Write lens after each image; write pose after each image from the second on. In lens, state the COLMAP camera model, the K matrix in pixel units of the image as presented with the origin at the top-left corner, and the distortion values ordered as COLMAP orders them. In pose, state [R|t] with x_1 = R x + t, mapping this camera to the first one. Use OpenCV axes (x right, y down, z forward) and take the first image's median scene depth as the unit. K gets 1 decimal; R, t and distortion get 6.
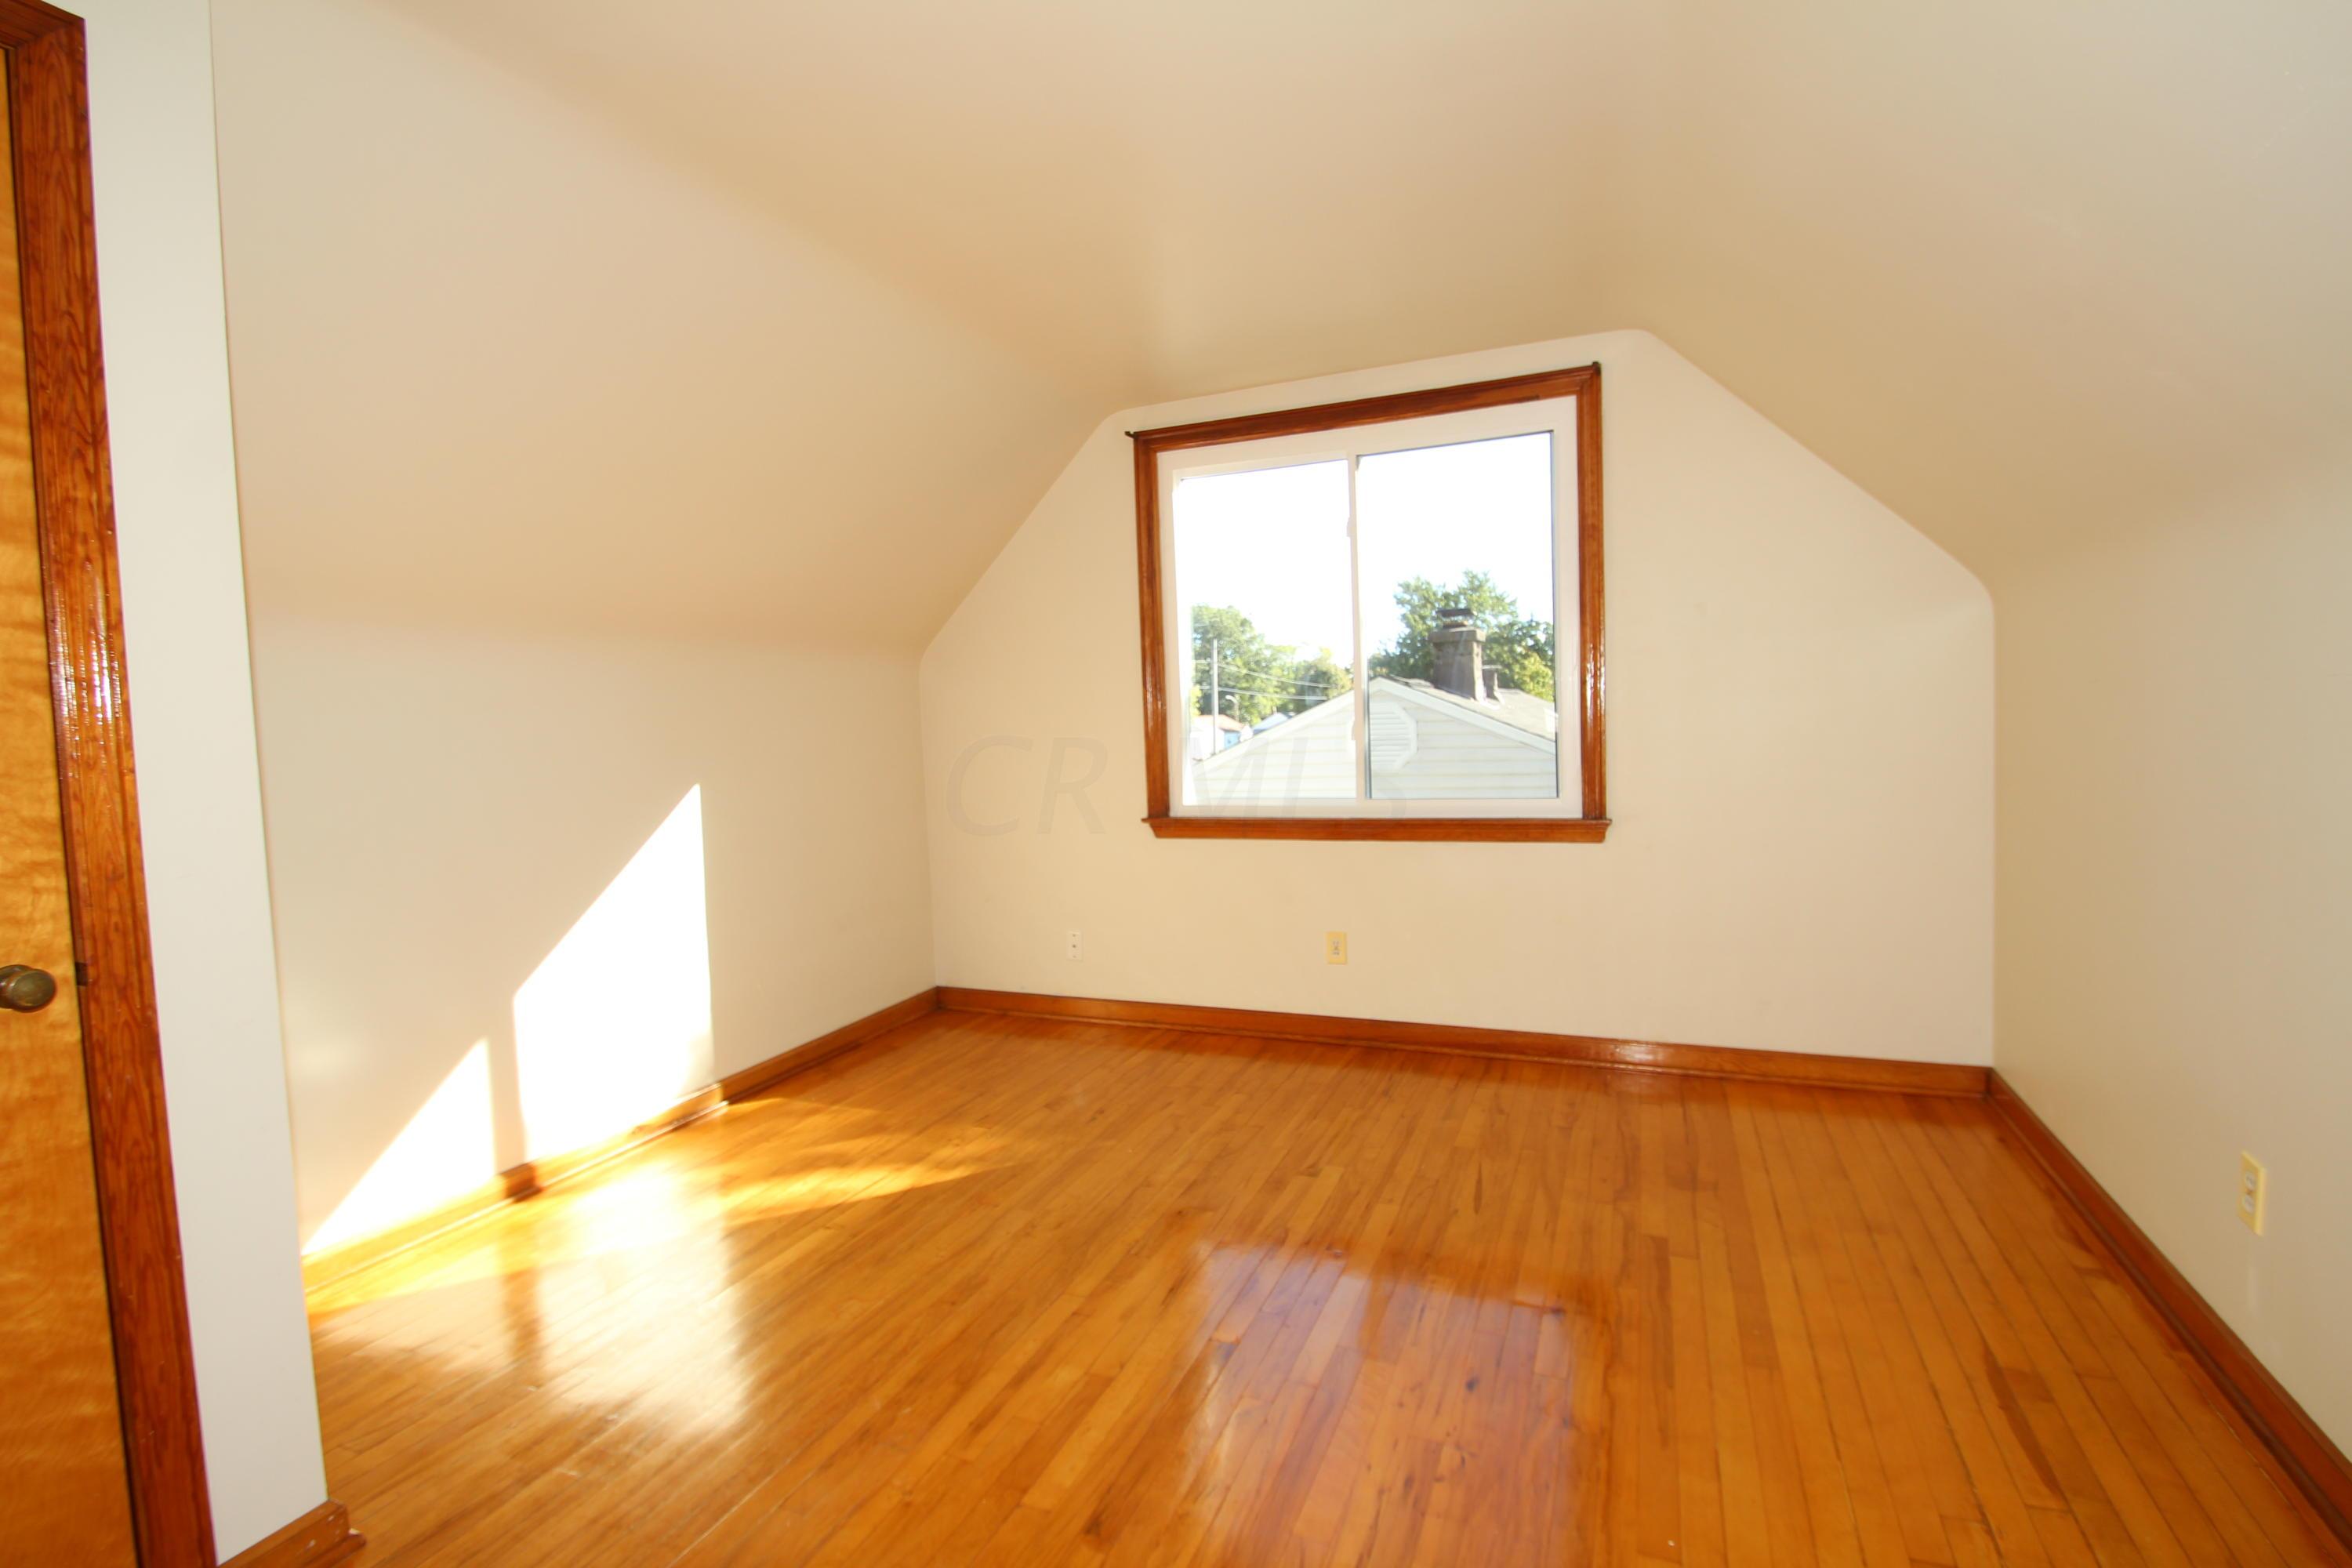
lens RADIAL K [[1097.3, 0, 1167.2], [0, 1097.3, 782.8], [0, 0, 1]] dist [-0.005725, -0.002772]
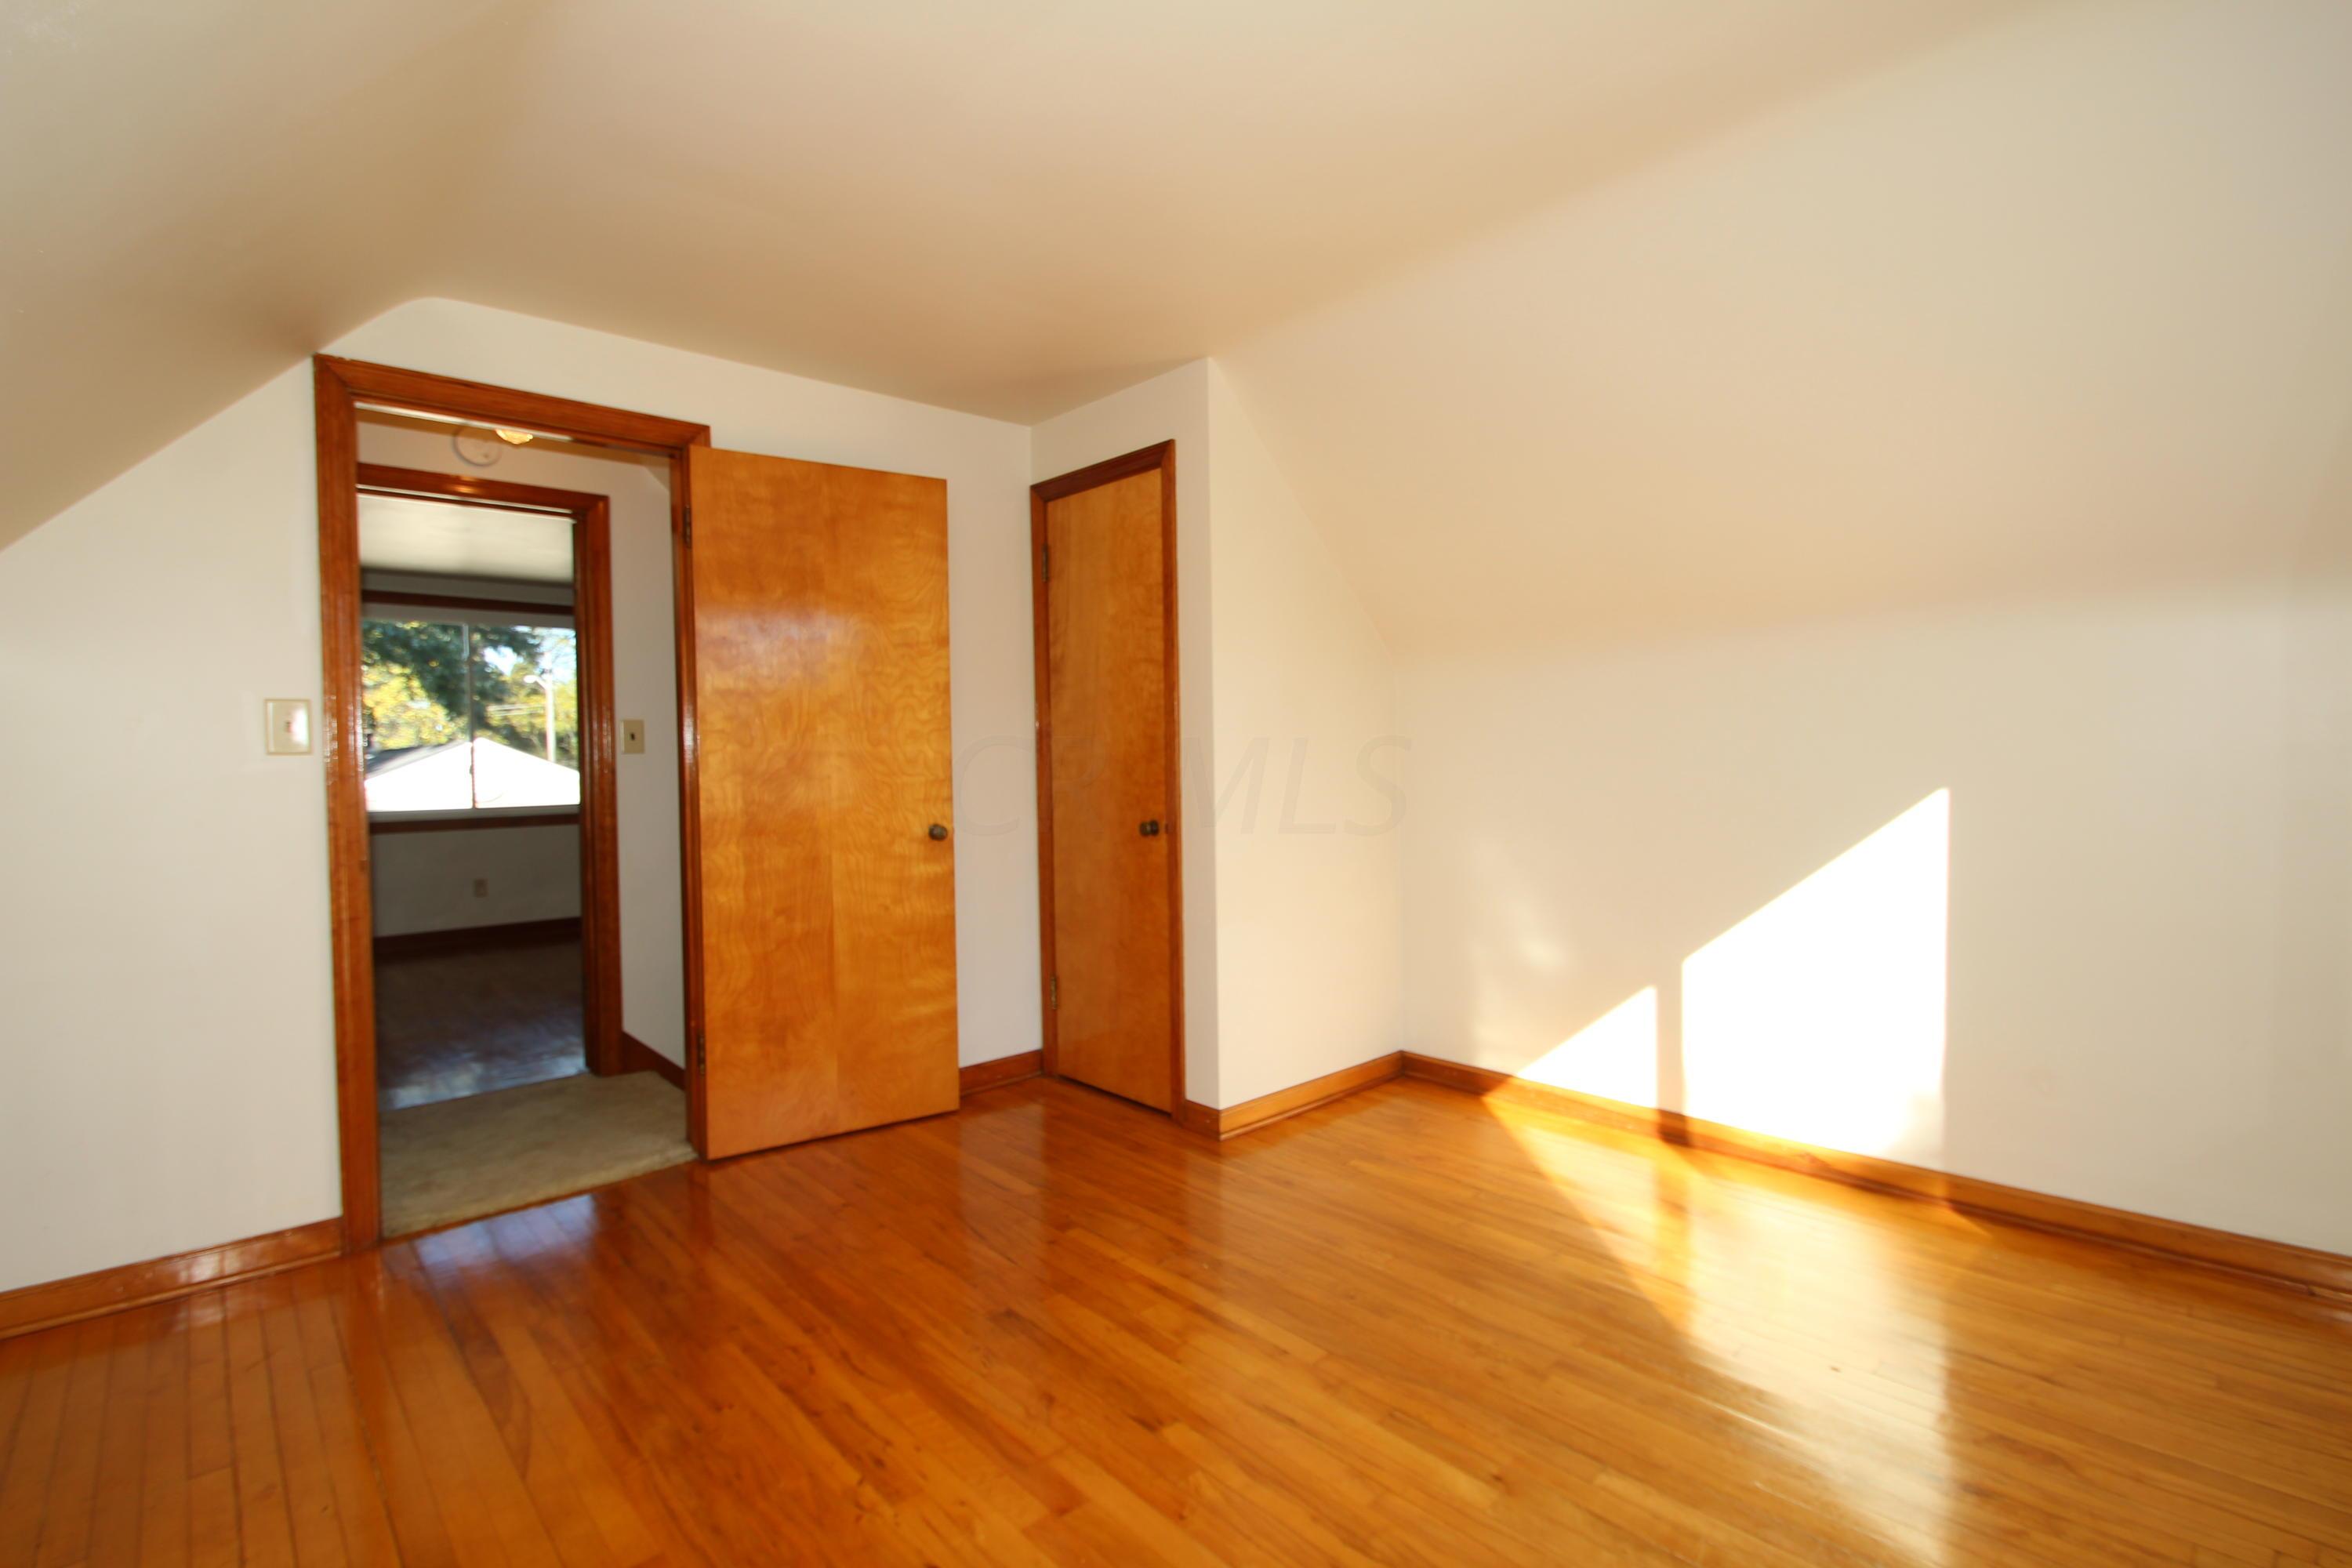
lens RADIAL K [[1097.3, 0, 1167.6], [0, 1097.3, 775.6], [0, 0, 1]] dist [-0.005725, -0.002772]
pose [[-0.429022, 0.064453, -0.900991, 0.734059], [-0.026179, 0.996145, 0.083725, -0.081464], [0.902914, 0.059507, -0.425681, 1.211377]]
